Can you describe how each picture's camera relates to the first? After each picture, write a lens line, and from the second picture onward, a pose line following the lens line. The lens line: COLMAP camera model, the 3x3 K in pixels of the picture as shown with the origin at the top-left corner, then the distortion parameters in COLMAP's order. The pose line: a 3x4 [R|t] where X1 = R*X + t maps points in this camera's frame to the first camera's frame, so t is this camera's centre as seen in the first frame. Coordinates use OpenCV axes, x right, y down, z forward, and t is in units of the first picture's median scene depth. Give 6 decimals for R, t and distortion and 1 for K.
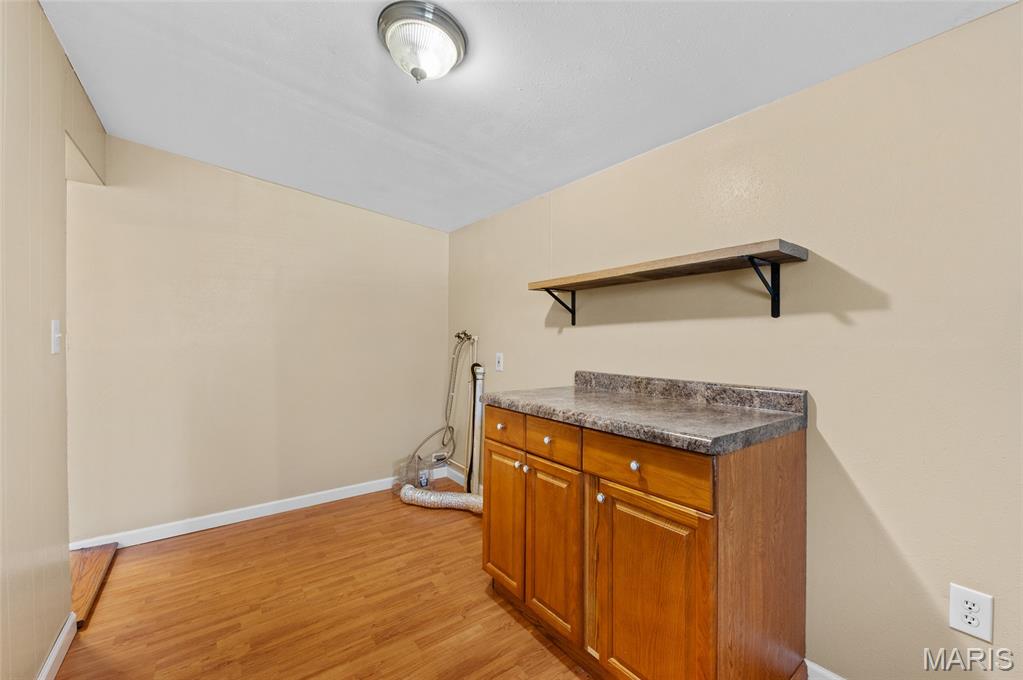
lens RADIAL K [[409.5, 0, 509.1], [0, 409.5, 340.3], [0, 0, 1]] dist [-0.001587, -0.000781]
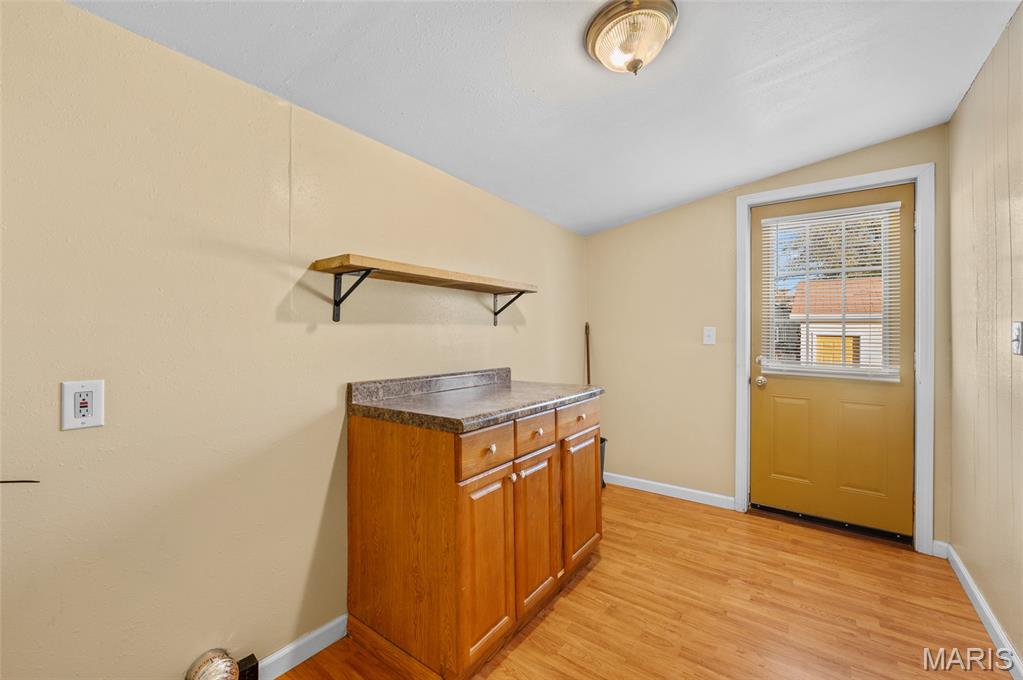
lens RADIAL K [[409.5, 0, 508.3], [0, 409.5, 337.8], [0, 0, 1]] dist [-0.001587, -0.000781]
pose [[-0.281960, 0.005194, 0.959412, -0.666373], [0.011868, 0.999928, -0.001926, -0.003409], [-0.959353, 0.010843, -0.282001, 0.990339]]
